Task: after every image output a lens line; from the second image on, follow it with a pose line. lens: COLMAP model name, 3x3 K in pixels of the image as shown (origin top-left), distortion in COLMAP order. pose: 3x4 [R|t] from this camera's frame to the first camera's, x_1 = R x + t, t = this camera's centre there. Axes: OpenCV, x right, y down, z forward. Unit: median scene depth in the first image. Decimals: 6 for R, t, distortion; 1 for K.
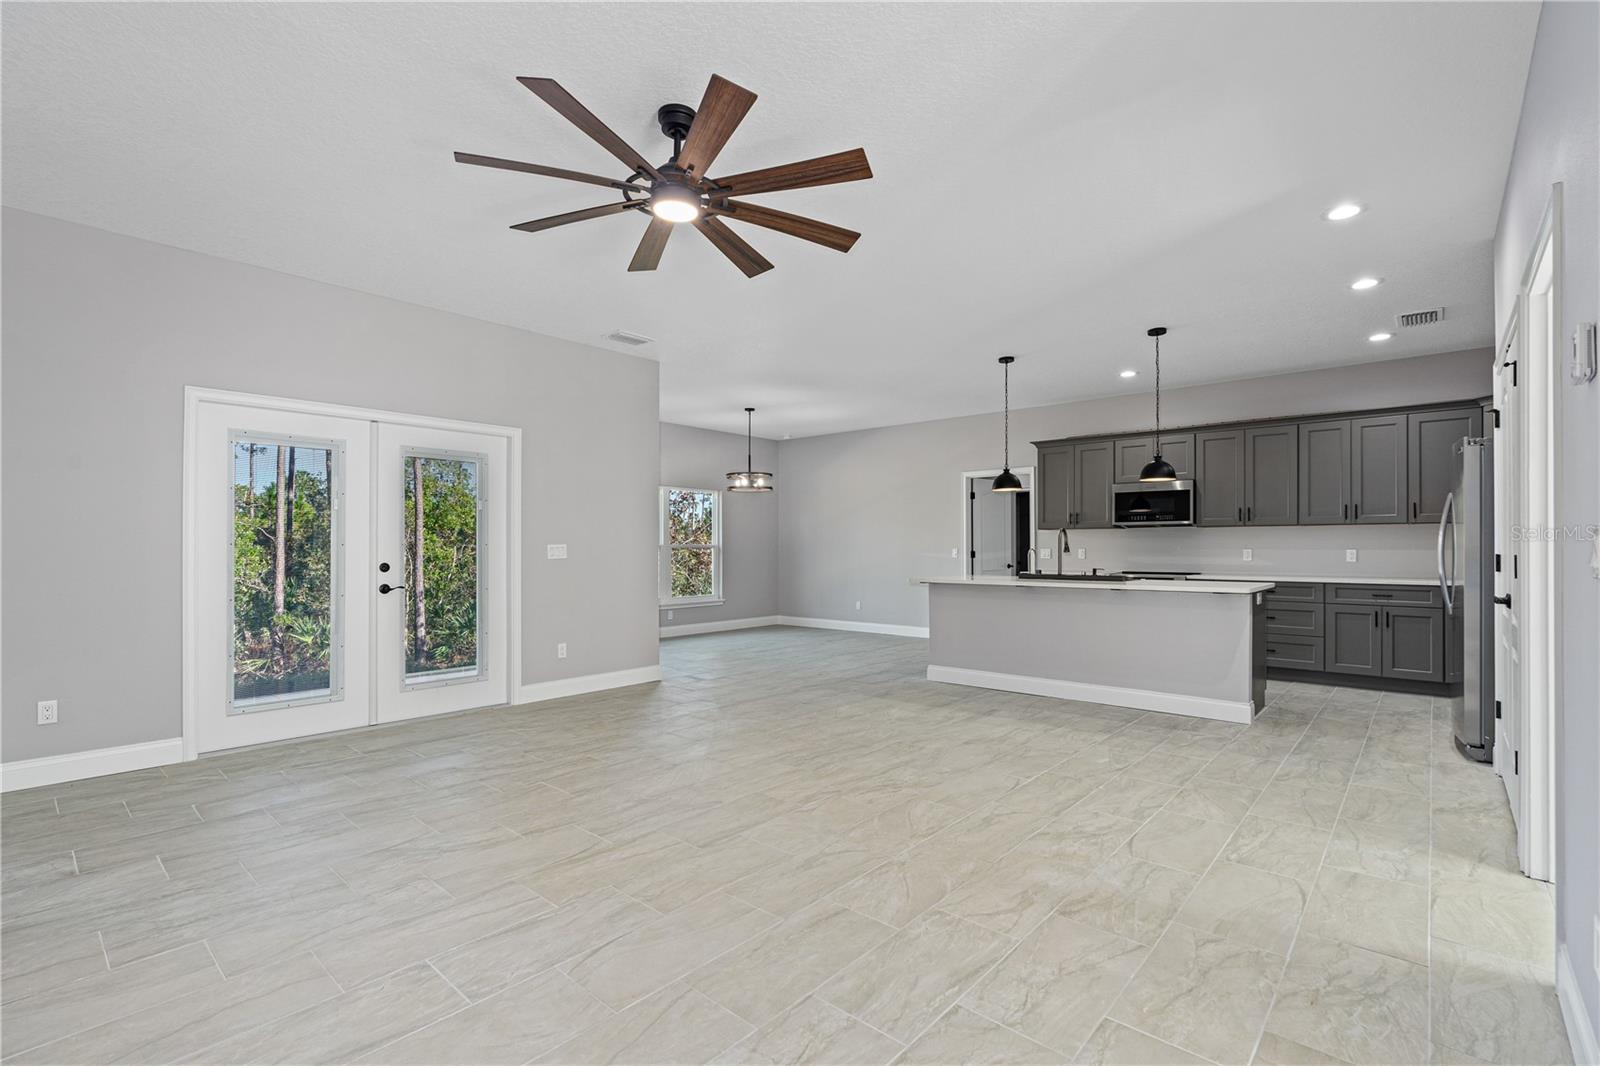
lens RADIAL K [[721.9, 0, 807.7], [0, 721.9, 544.7], [0, 0, 1]] dist [-0.010368, 0.001122]
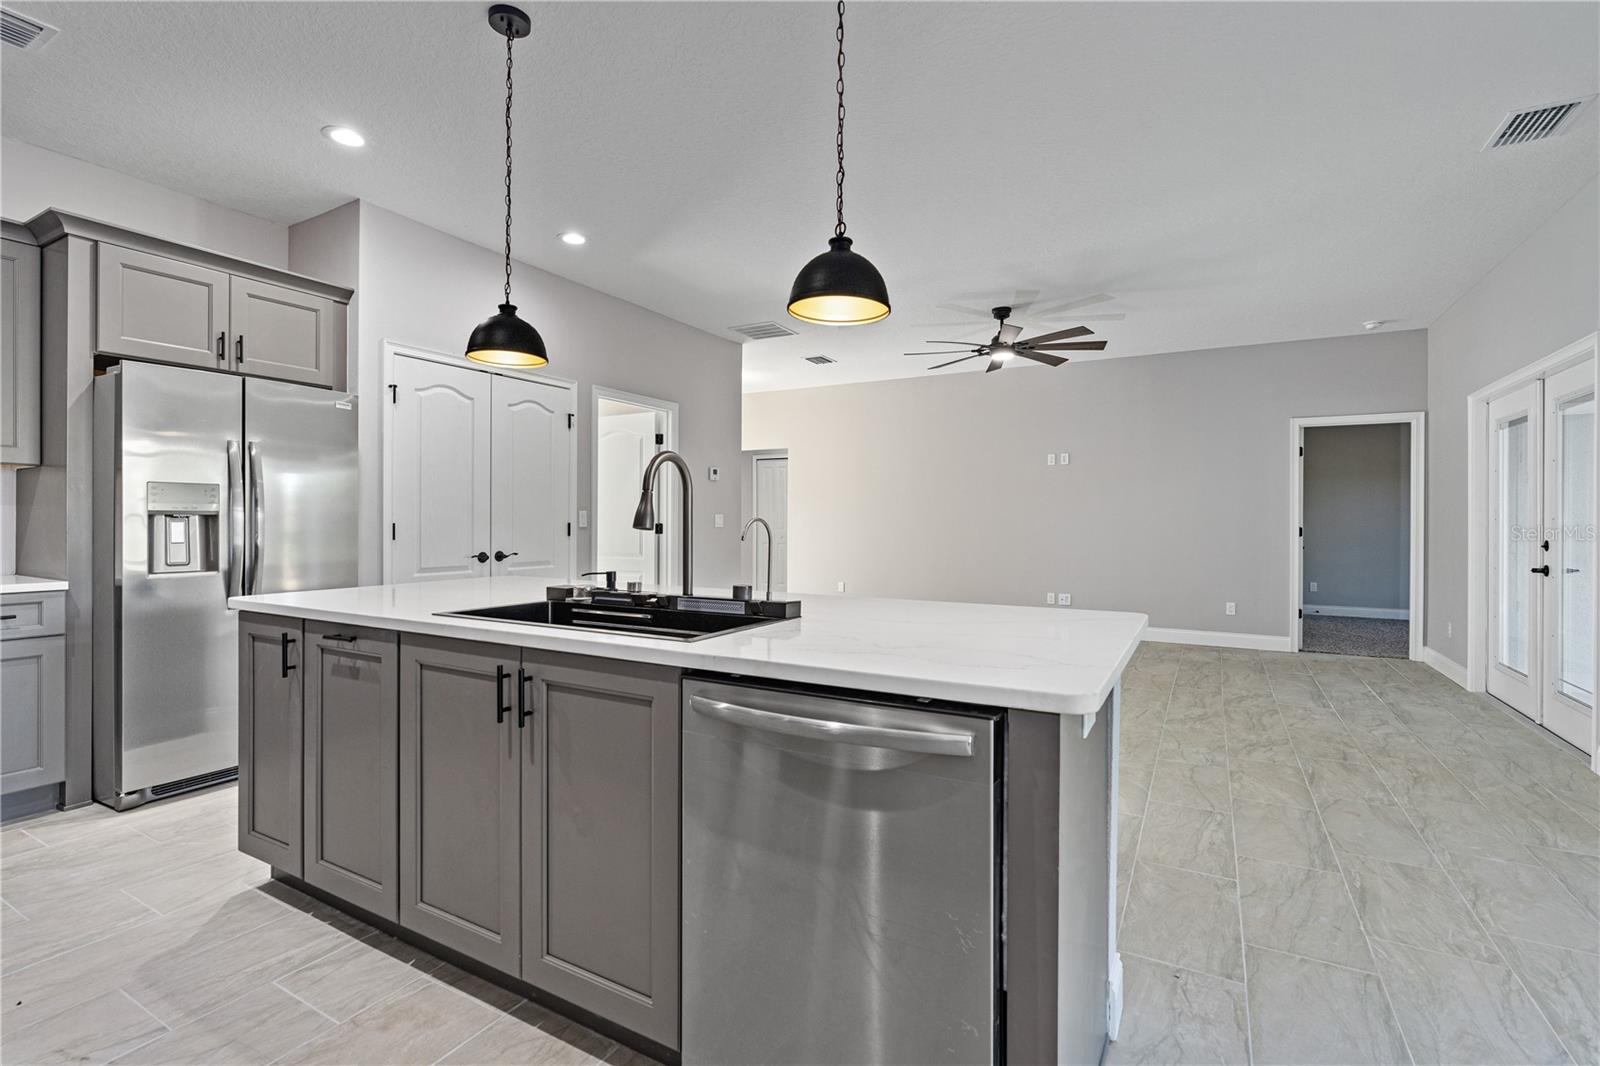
lens RADIAL K [[731.3, 0, 808.5], [0, 731.3, 519.4], [0, 0, 1]] dist [-0.006965, 0.002176]
pose [[-0.977030, -0.004762, -0.213048, 0.468559], [-0.003271, 0.999968, -0.007350, 0.010044], [0.213076, -0.006484, -0.977014, 1.712870]]
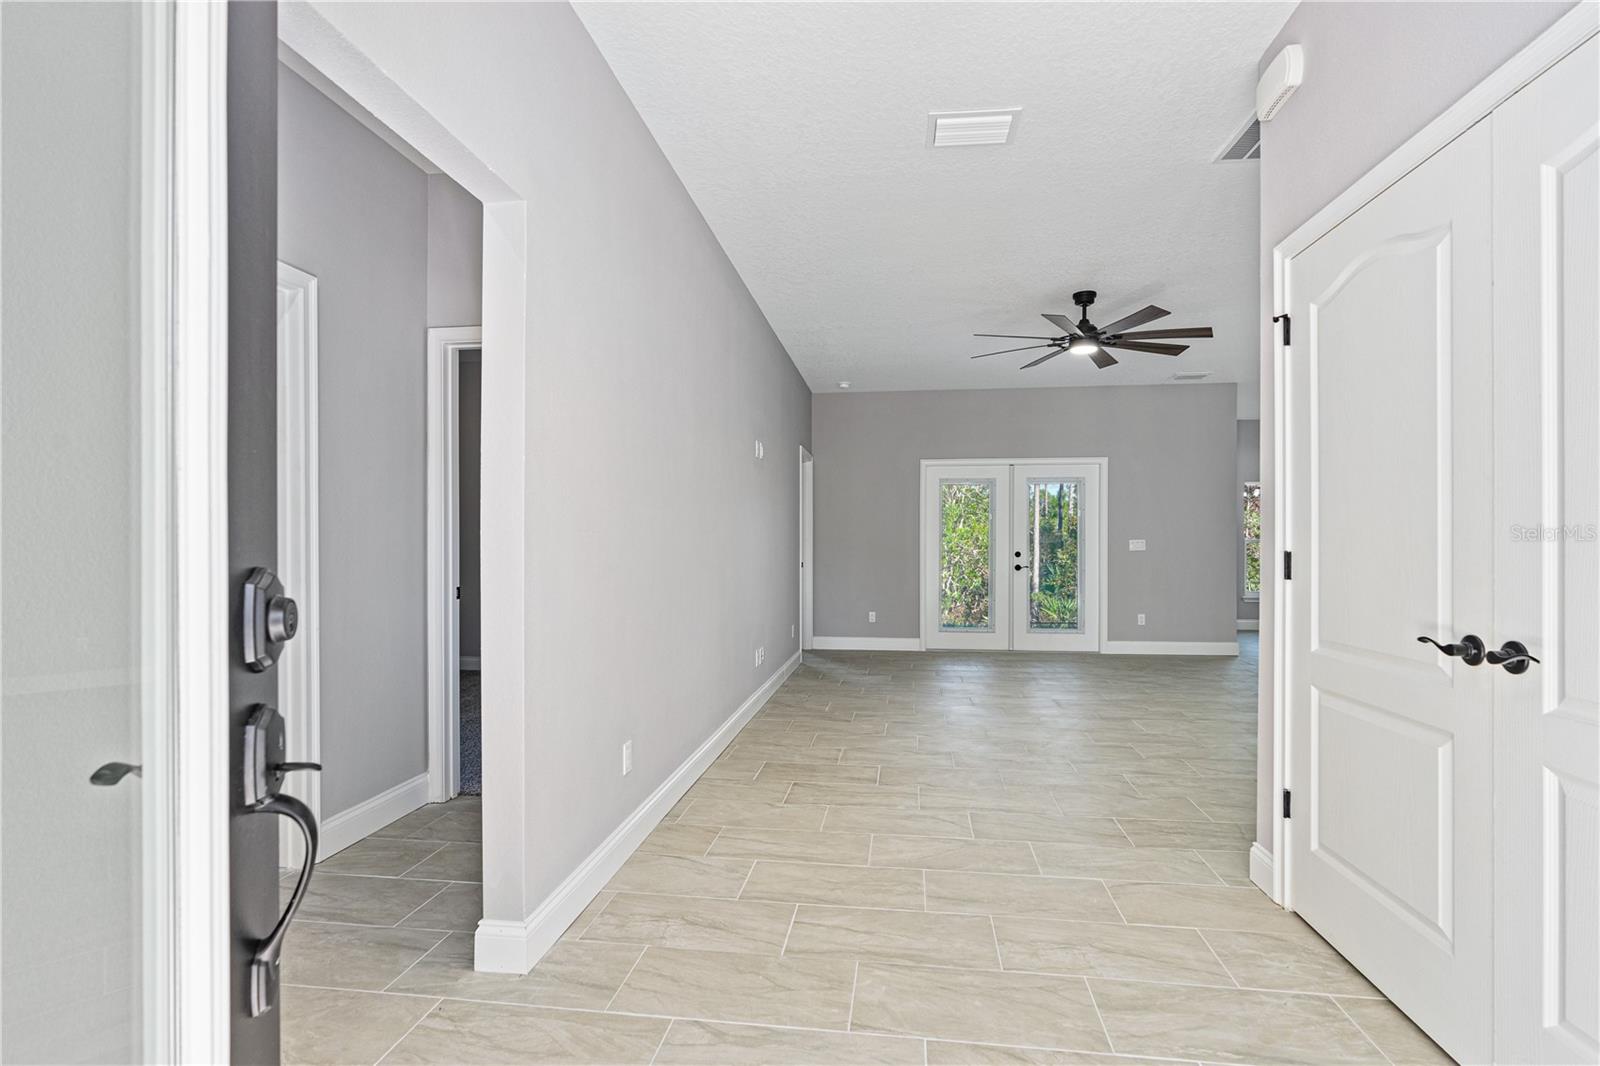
lens RADIAL K [[745.9, 0, 807.3], [0, 745.9, 540.9], [0, 0, 1]] dist [-0.016781, 0.000497]
pose [[0.554160, -0.002160, -0.832407, 0.559454], [0.005019, 0.999987, 0.000747, -0.002359], [0.832395, -0.004592, 0.554164, -0.329540]]
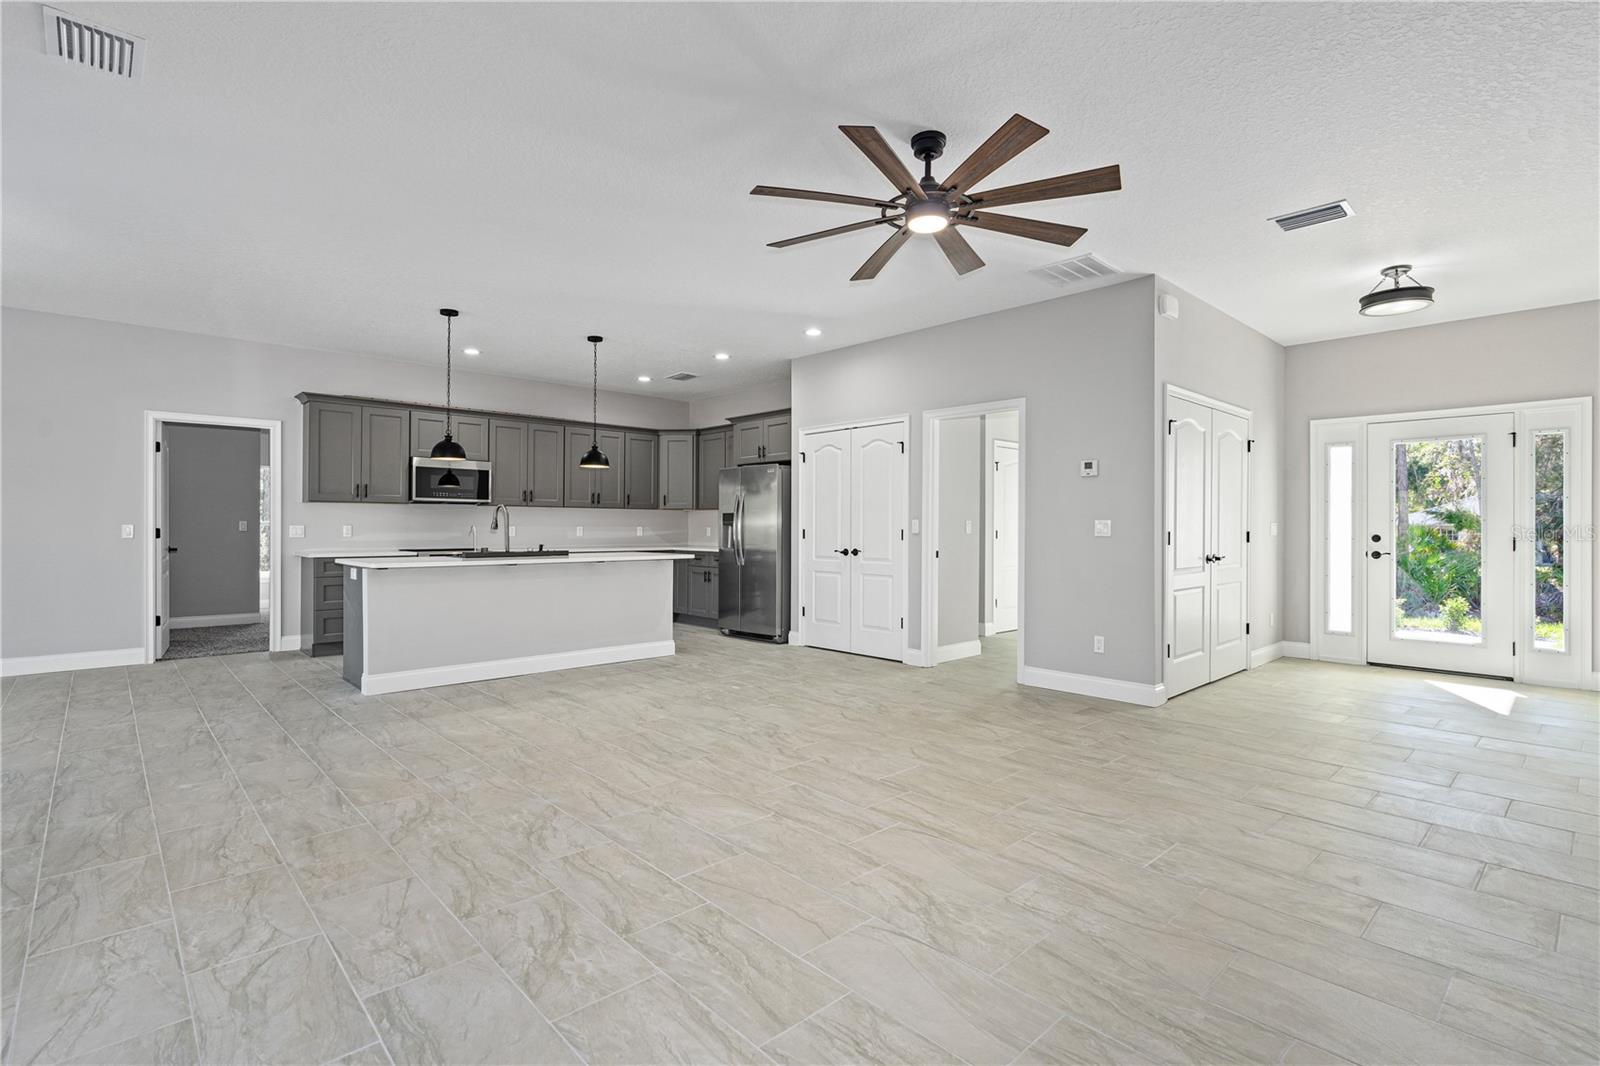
lens RADIAL K [[757.4, 0, 800.8], [0, 757.4, 526.0], [0, 0, 1]] dist [-0.003956, 0.000123]
pose [[0.103790, 0.002196, 0.994597, -0.809051], [-0.008343, 0.999964, -0.001338, 0.005256], [-0.994564, -0.008159, 0.103805, 0.630275]]
